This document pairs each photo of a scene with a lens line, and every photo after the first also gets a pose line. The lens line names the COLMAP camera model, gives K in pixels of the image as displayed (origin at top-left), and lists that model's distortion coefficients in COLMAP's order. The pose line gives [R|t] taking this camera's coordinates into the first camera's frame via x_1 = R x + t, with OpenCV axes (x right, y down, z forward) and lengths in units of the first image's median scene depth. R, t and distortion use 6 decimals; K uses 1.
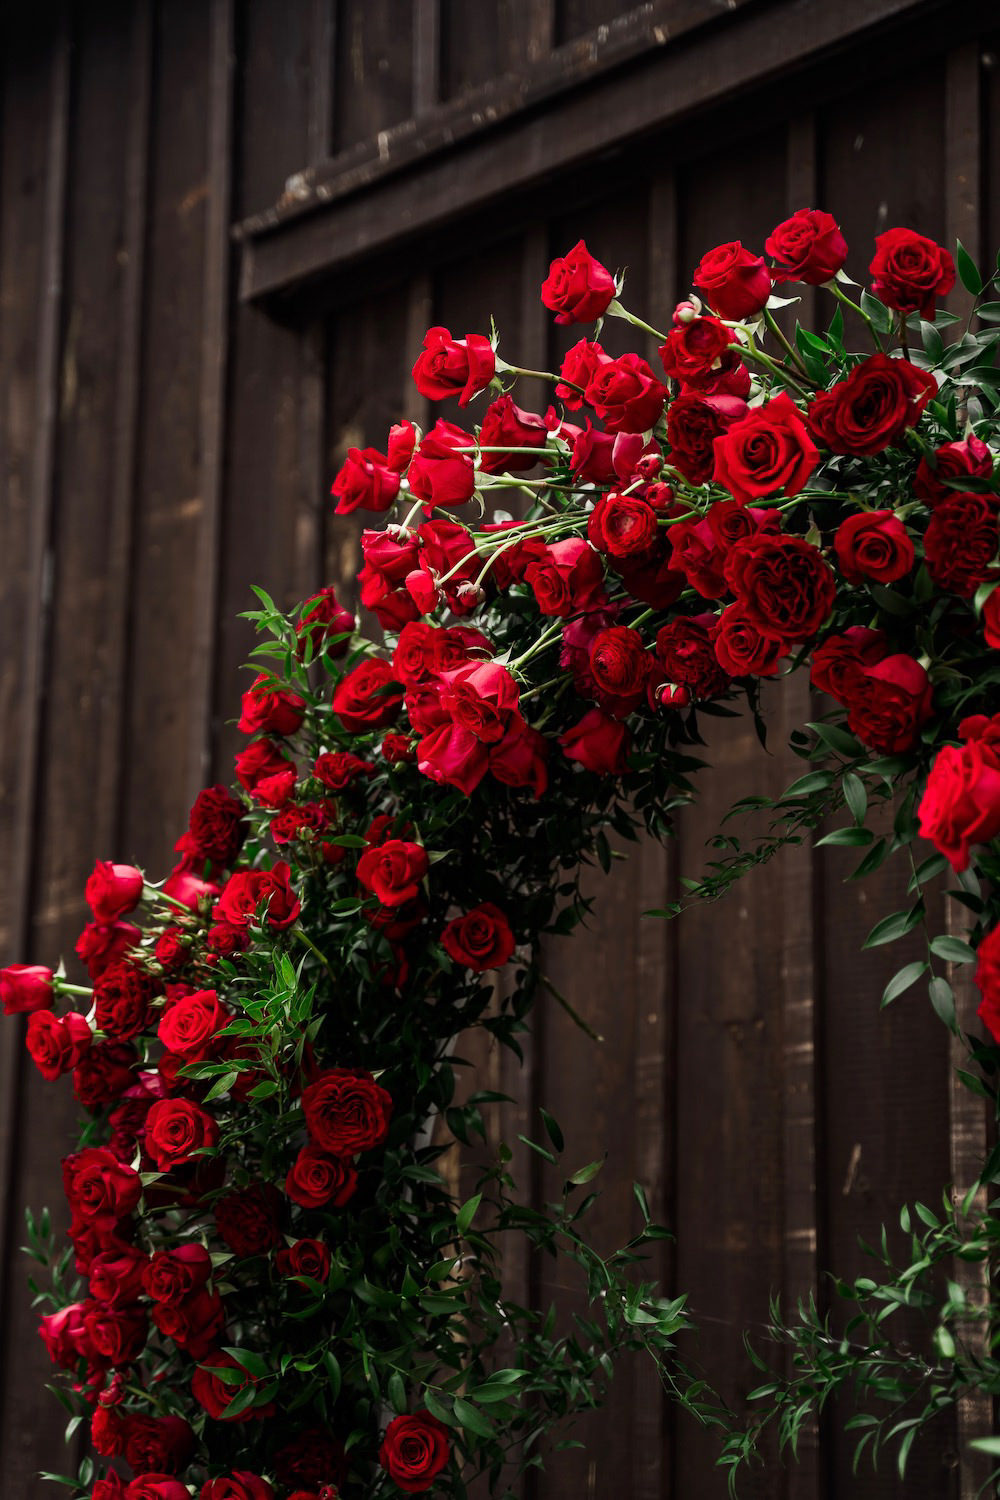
lens RADIAL K [[2689.0, 0, 499.4], [0, 2689.0, 731.2], [0, 0, 1]] dist [0.059646, 2.376573]
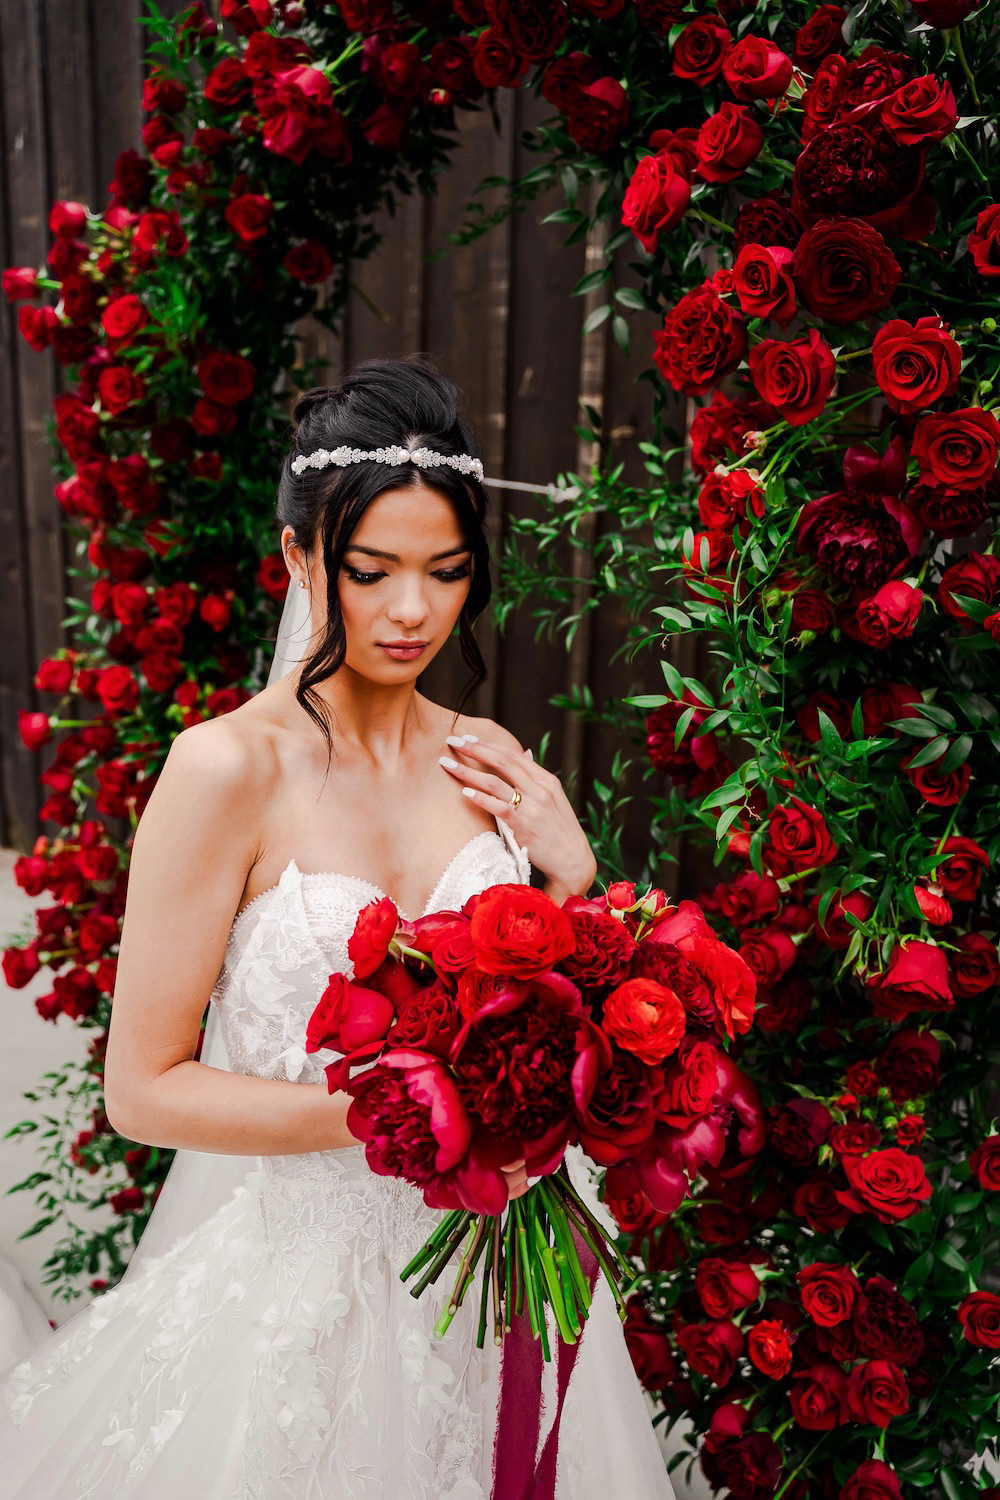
lens RADIAL K [[1267.0, 0, 500.0], [0, 1267.0, 750.0], [0, 0, 1]] dist [-0.115160, 0.094271]
pose [[0.991235, -0.025753, 0.129573, 0.001384], [-0.038538, 0.881783, 0.470077, -0.015910], [-0.126361, -0.470951, 0.873062, 0.235822]]
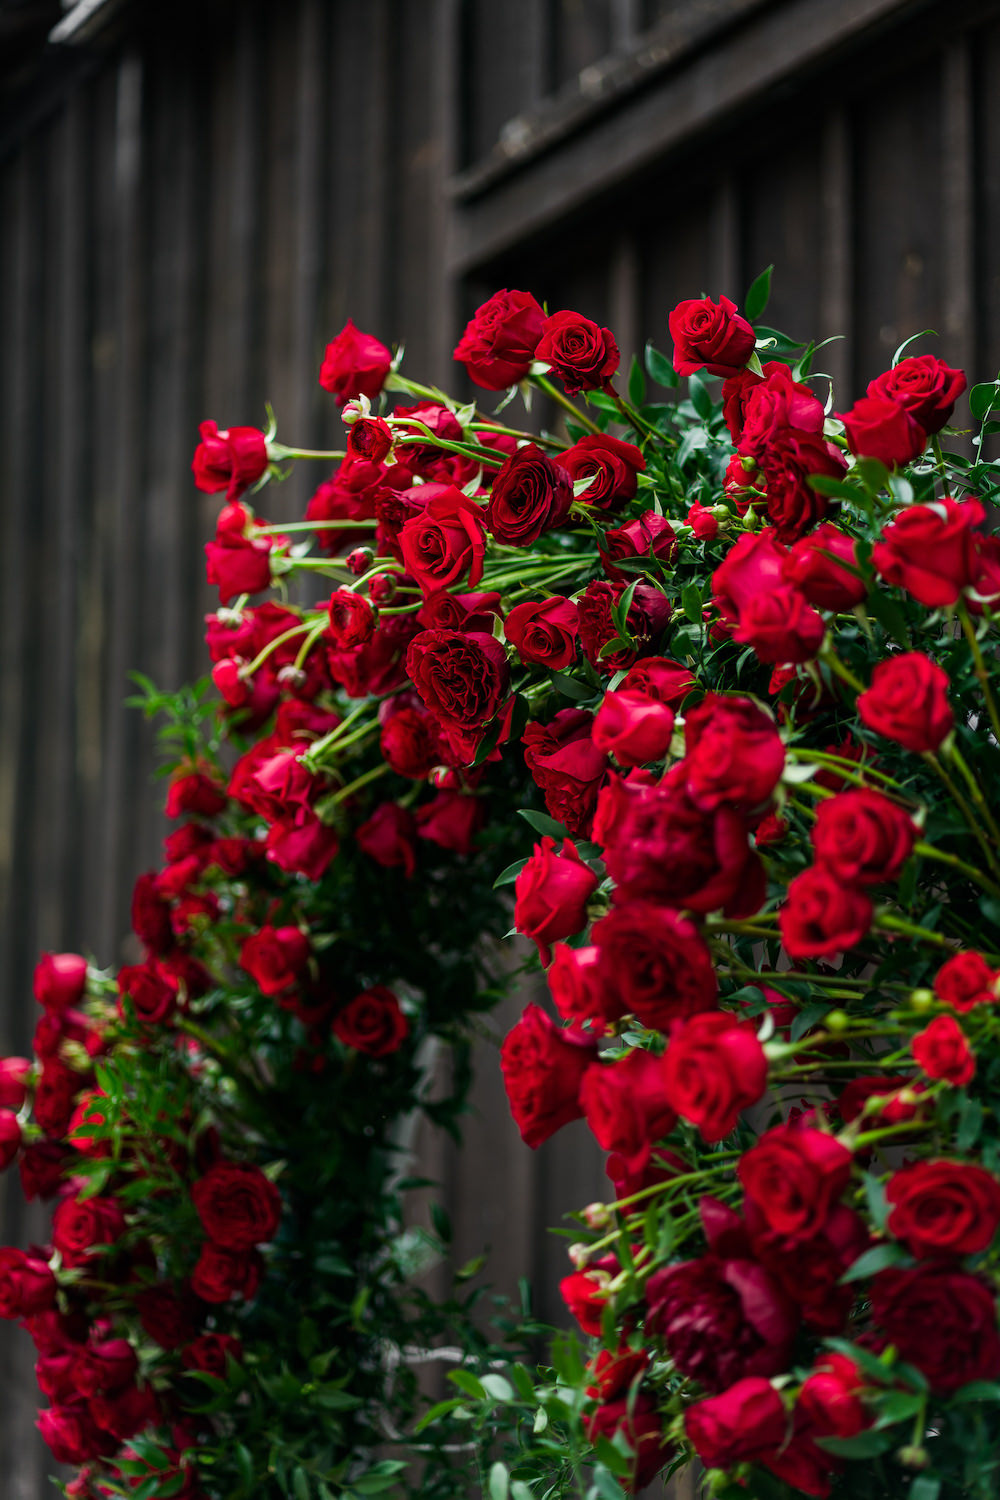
lens RADIAL K [[3500.7, 0, 500.0], [0, 3500.7, 750.0], [0, 0, 1]] dist [0.075526, 0.120789]
pose [[0.969041, -0.056380, -0.240375, 0.347637], [0.061716, 0.997985, 0.014722, -0.036964], [0.239061, -0.029101, 0.970568, -0.209611]]
